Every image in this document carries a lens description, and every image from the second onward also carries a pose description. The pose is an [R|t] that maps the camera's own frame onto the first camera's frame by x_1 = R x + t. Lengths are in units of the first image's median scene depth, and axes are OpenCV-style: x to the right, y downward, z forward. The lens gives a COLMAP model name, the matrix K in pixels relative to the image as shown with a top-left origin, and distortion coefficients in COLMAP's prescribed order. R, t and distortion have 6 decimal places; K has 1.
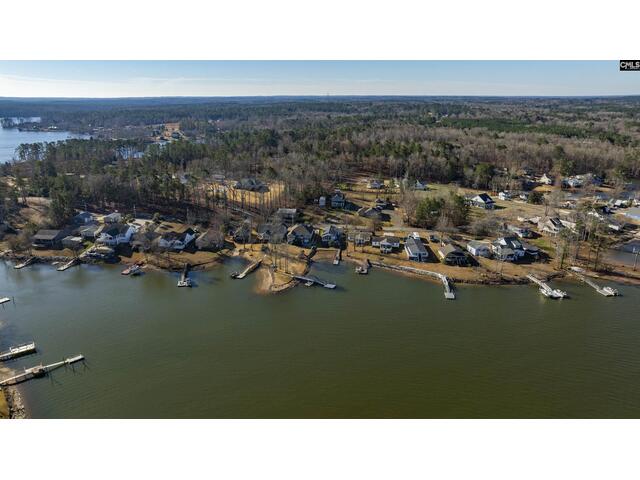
lens RADIAL K [[455.3, 0, 320.0], [0, 455.3, 240.2], [0, 0, 1]] dist [-0.041774, 0.042084]
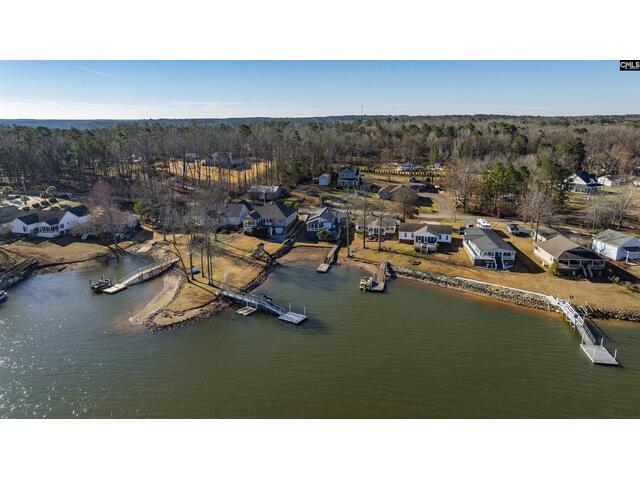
lens RADIAL K [[455.3, 0, 320.7], [0, 455.3, 239.2], [0, 0, 1]] dist [-0.041774, 0.042084]
pose [[0.997006, 0.021163, -0.074367, 0.064468], [-0.024947, 0.998421, -0.050330, 0.040112], [0.073185, 0.052034, 0.995960, 0.475941]]
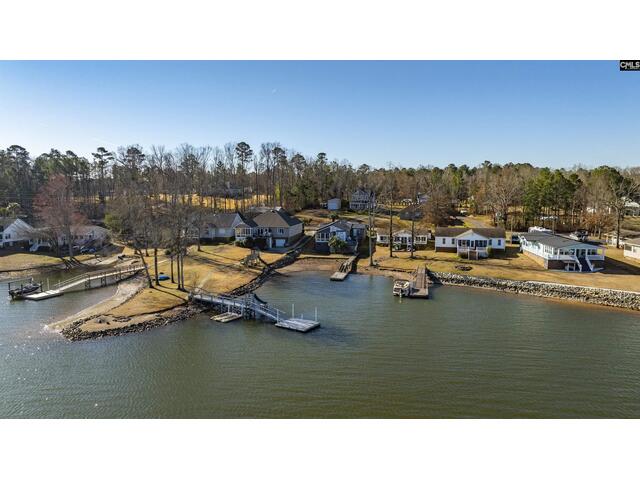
lens RADIAL K [[455.3, 0, 321.4], [0, 455.3, 242.2], [0, 0, 1]] dist [-0.041774, 0.042084]
pose [[0.996412, 0.010809, -0.083946, 0.048464], [-0.026416, 0.981984, -0.187107, 0.085141], [0.080411, 0.188653, 0.978746, 0.599859]]
